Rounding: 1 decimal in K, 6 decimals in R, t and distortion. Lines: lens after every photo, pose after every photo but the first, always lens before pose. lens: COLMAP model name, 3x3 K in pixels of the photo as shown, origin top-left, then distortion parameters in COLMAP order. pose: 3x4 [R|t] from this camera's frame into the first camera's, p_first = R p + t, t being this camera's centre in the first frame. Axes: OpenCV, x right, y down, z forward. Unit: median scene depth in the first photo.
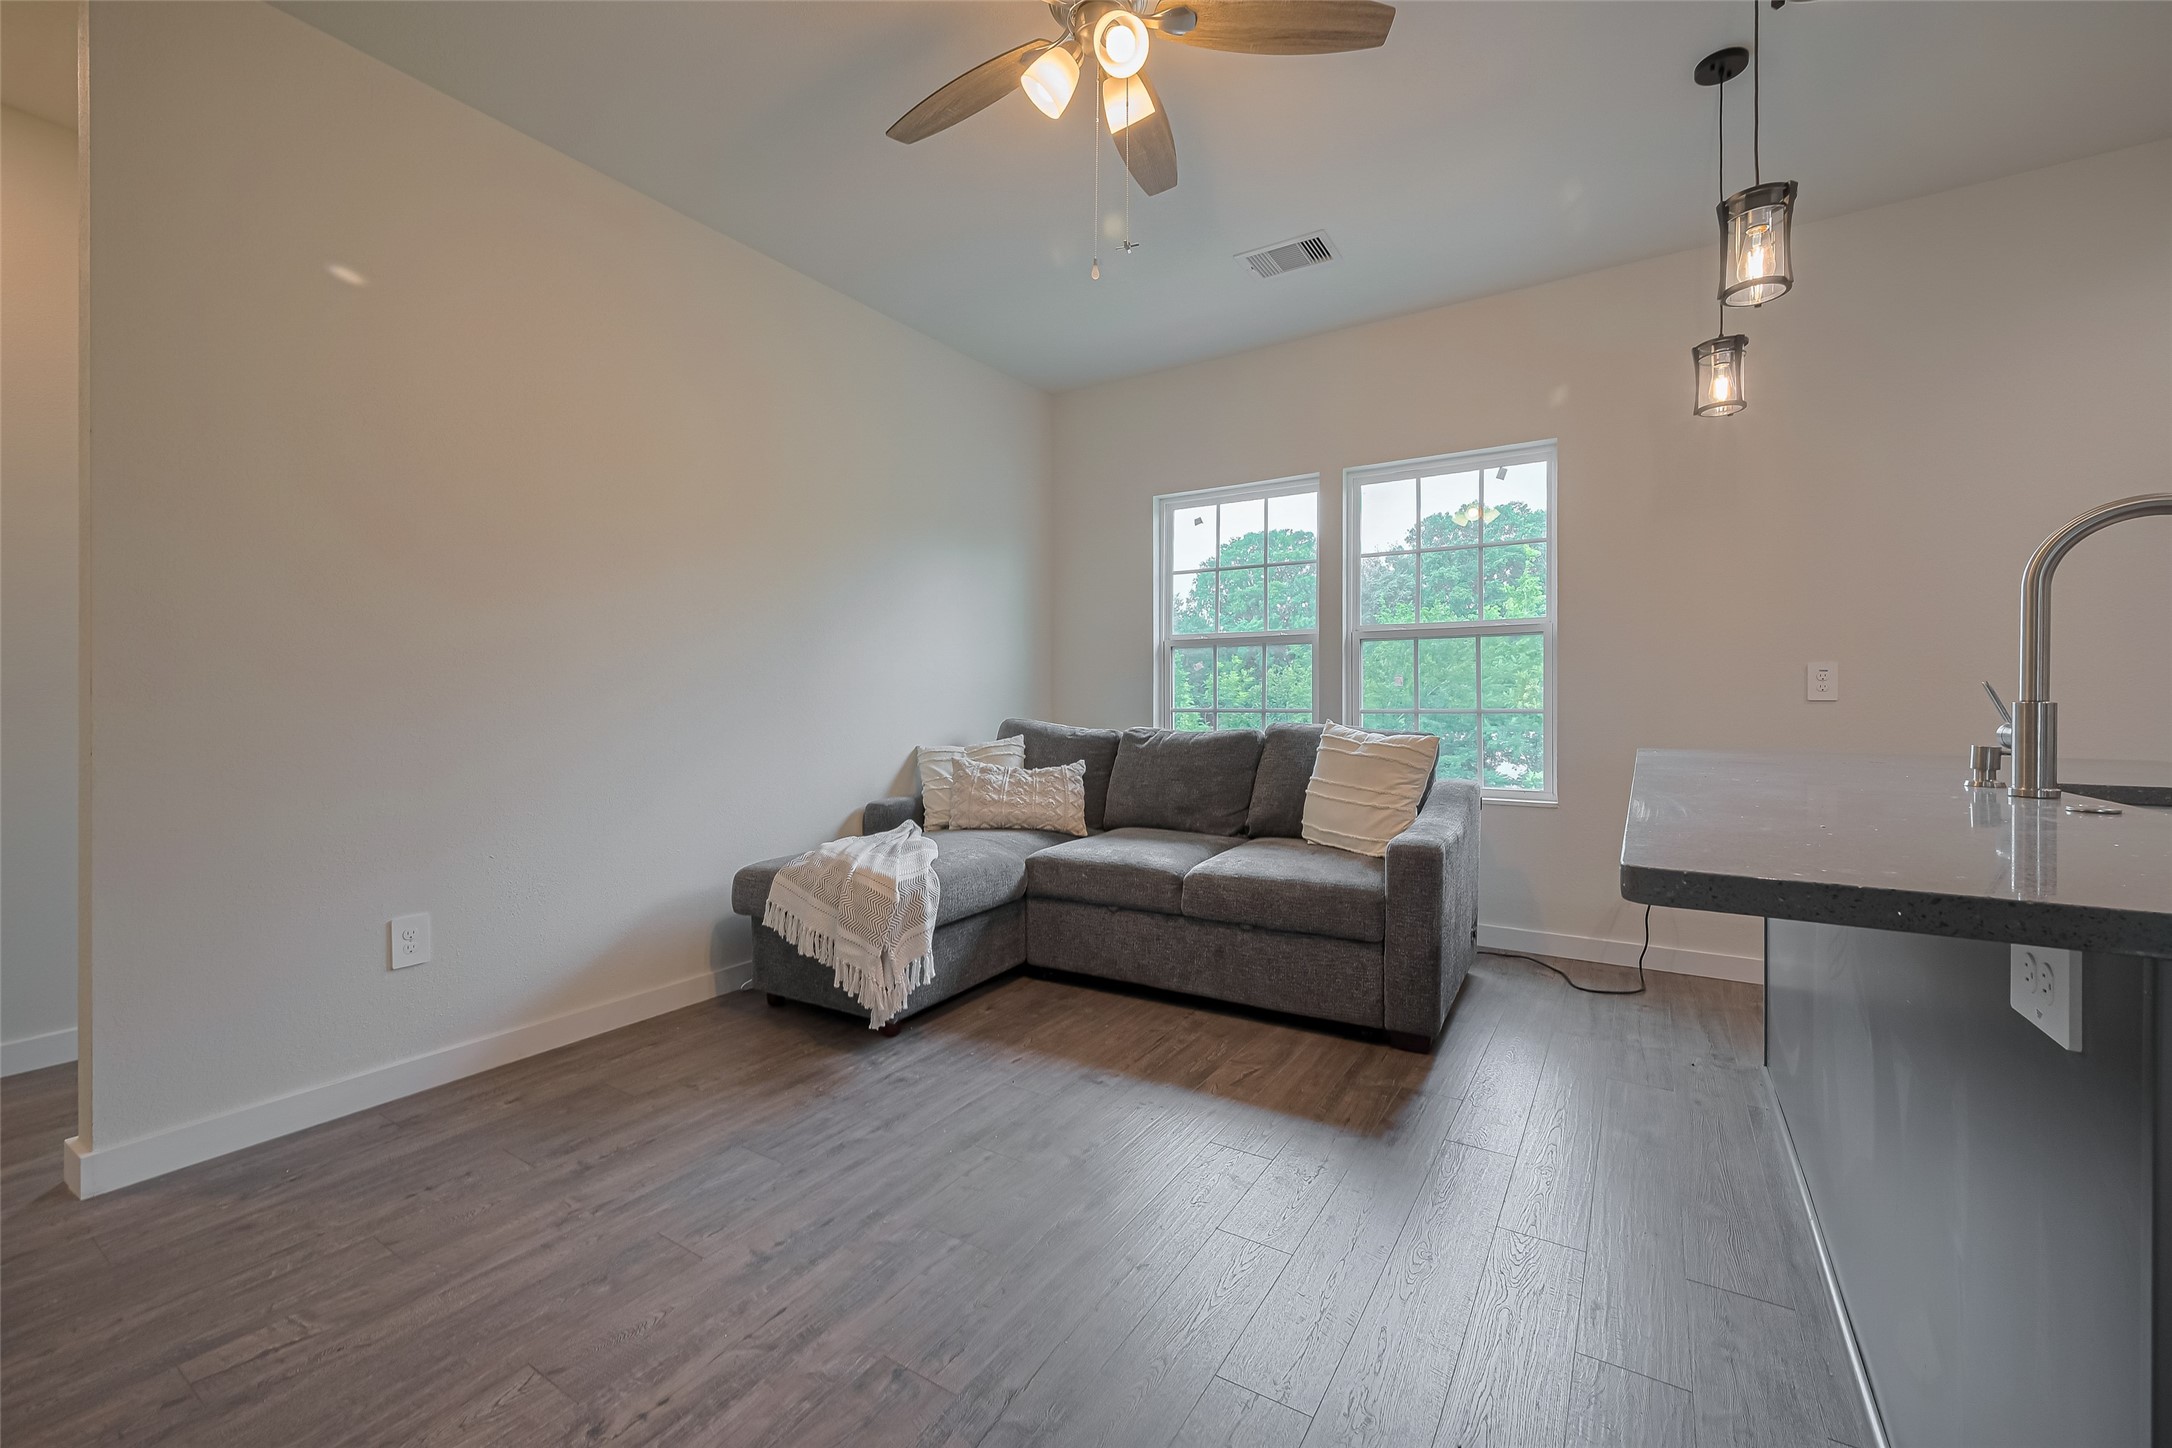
lens RADIAL K [[878.0, 0, 1093.0], [0, 878.0, 705.1], [0, 0, 1]] dist [0.000781, 0.000057]
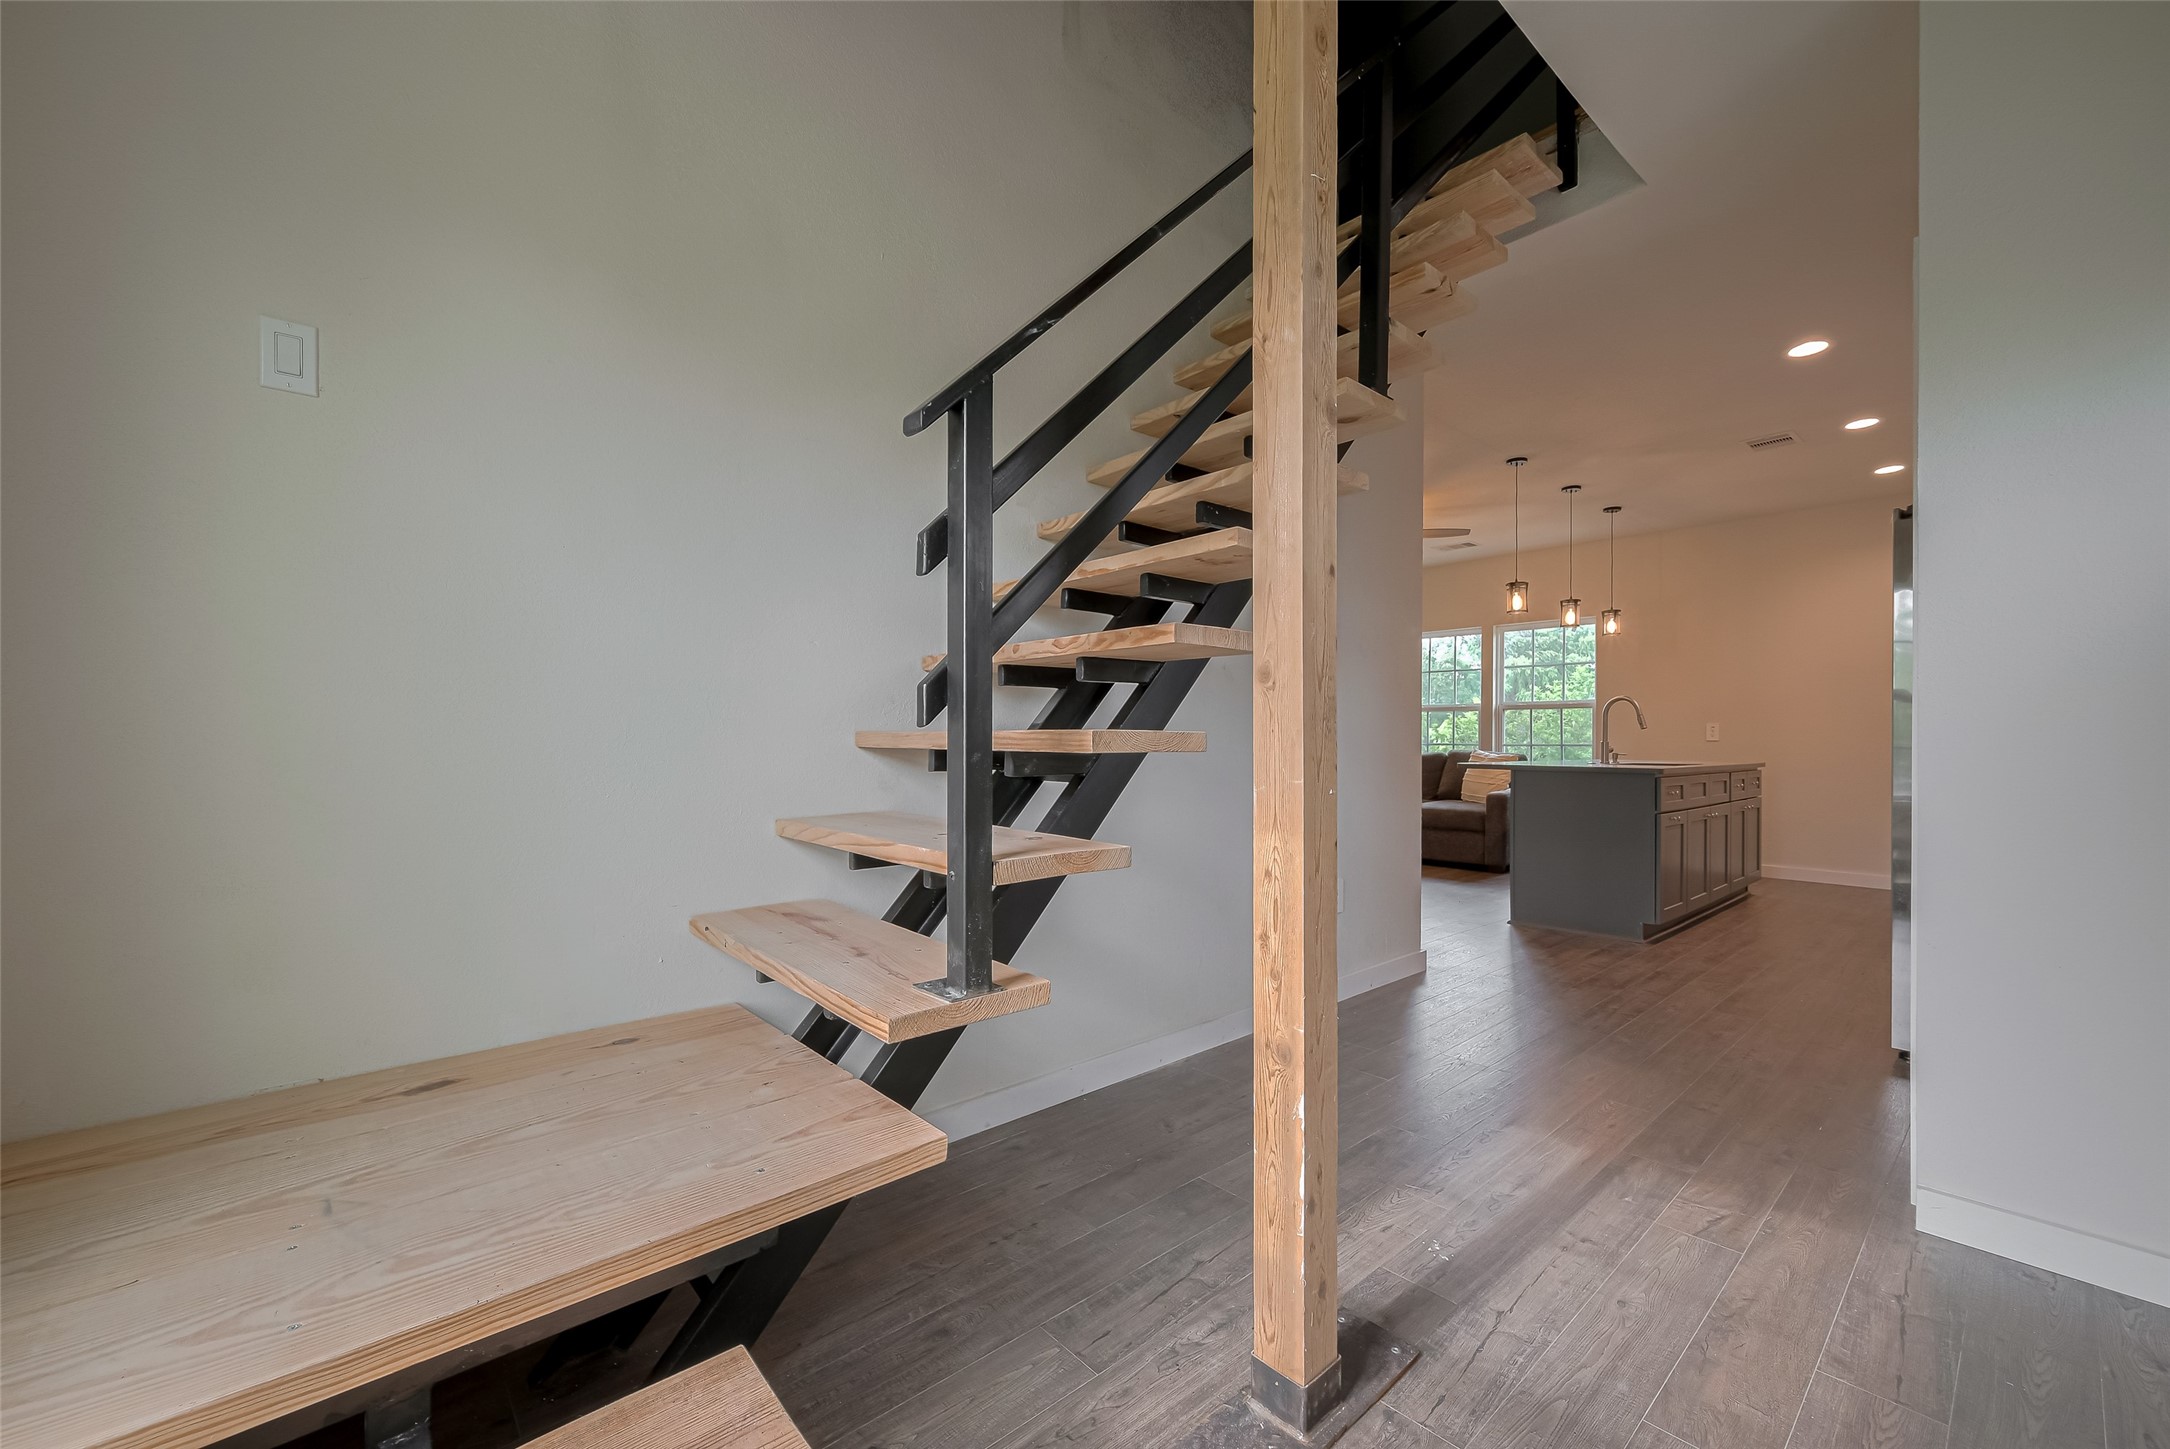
lens RADIAL K [[851.5, 0, 1090.4], [0, 851.5, 721.8], [0, 0, 1]] dist [-0.007907, -0.000433]
pose [[0.960851, -0.004279, -0.277032, -0.080106], [-0.000333, 0.999862, -0.016598, -0.015372], [0.277064, 0.016041, 0.960717, -1.442799]]
